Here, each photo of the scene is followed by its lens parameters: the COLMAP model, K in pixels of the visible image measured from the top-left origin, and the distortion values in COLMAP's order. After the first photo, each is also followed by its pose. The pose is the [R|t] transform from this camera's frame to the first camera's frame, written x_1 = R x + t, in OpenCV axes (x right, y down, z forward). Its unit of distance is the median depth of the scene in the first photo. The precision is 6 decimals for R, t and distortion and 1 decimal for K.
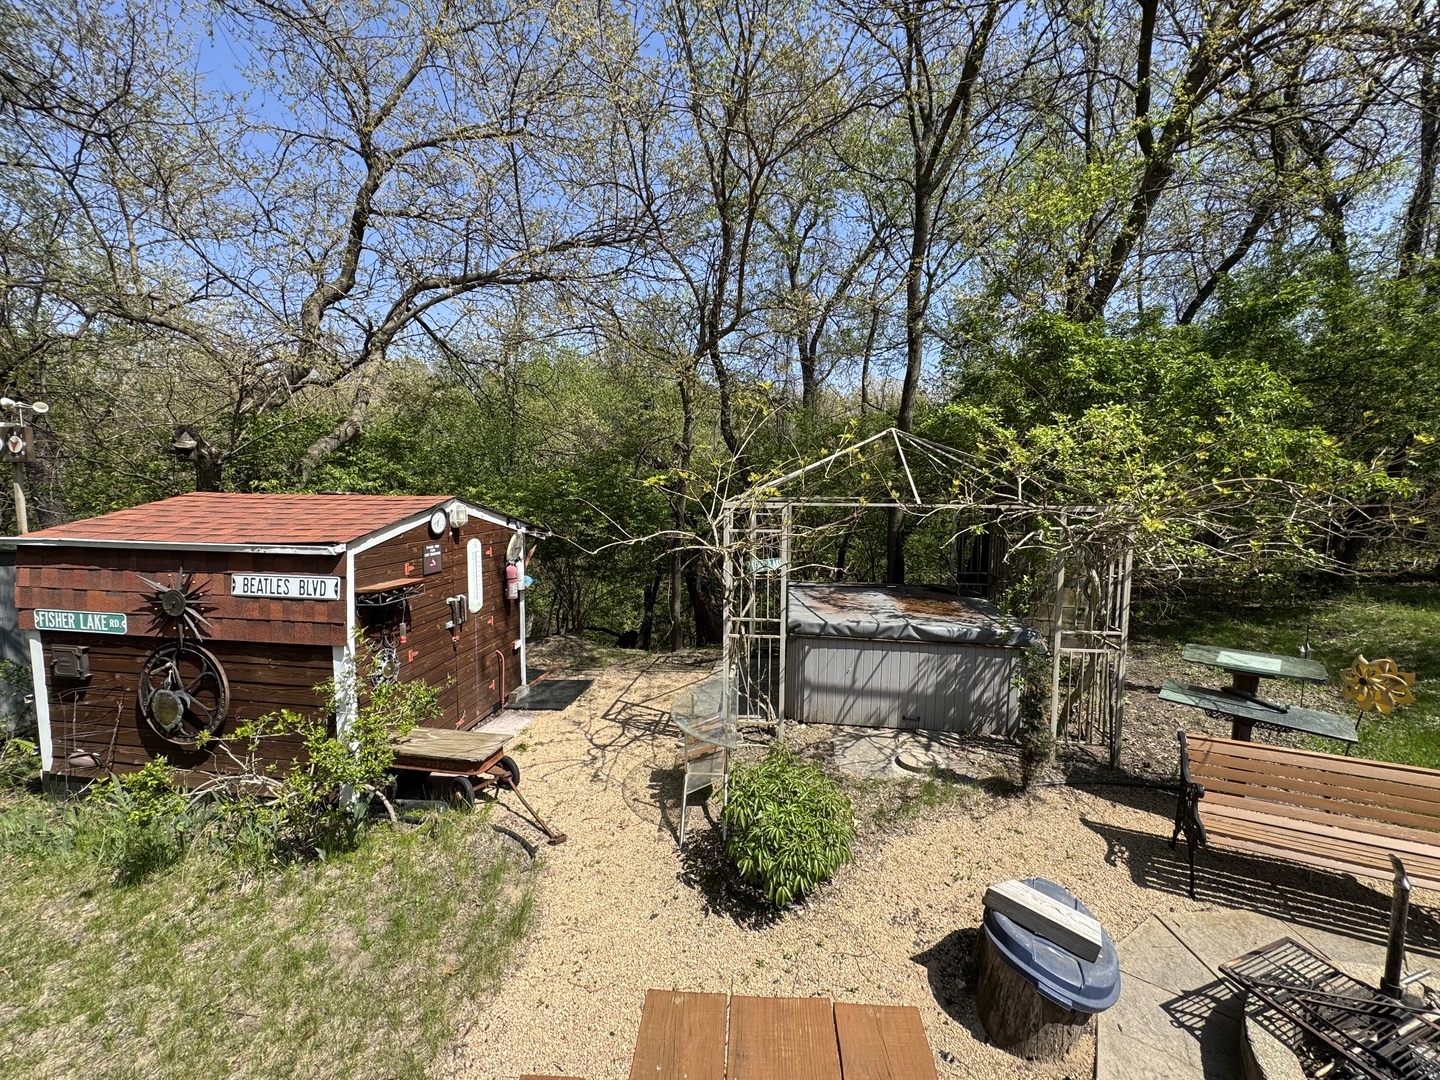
lens RADIAL K [[575.8, 0, 718.4], [0, 575.8, 539.8], [0, 0, 1]] dist [-0.003265, 0.000630]
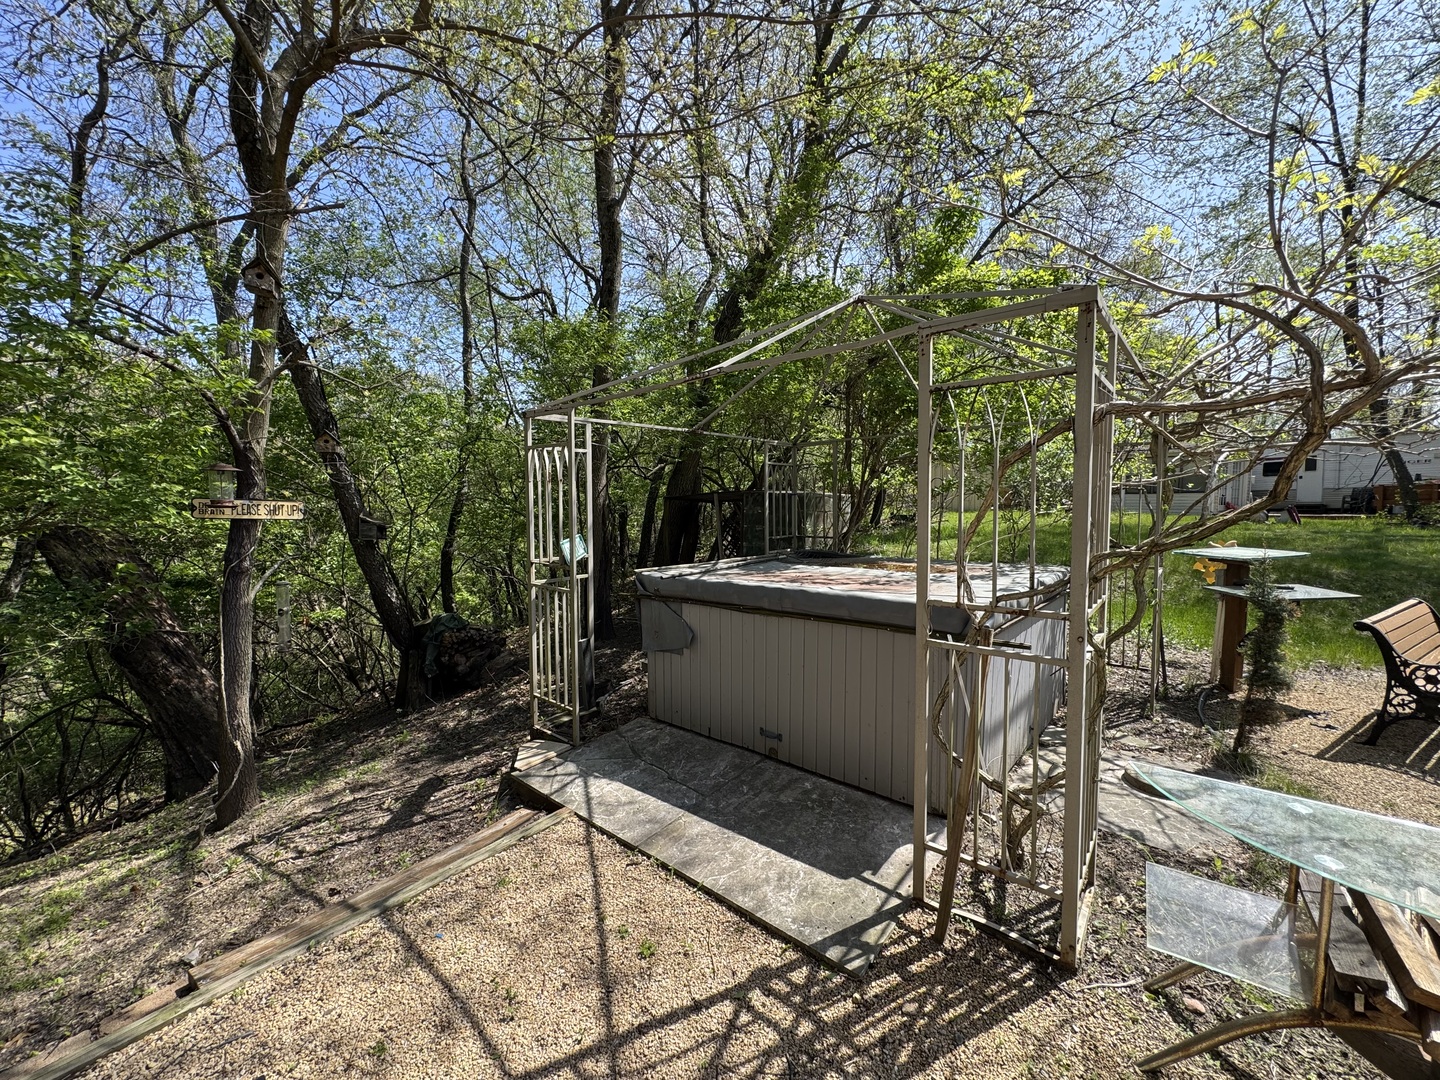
lens RADIAL K [[575.8, 0, 718.4], [0, 575.8, 539.8], [0, 0, 1]] dist [-0.003265, 0.000630]
pose [[0.527386, -0.050321, 0.848134, -0.400729], [0.082413, 0.996567, 0.007882, 0.069253], [-0.845620, 0.065740, 0.529722, 0.973412]]
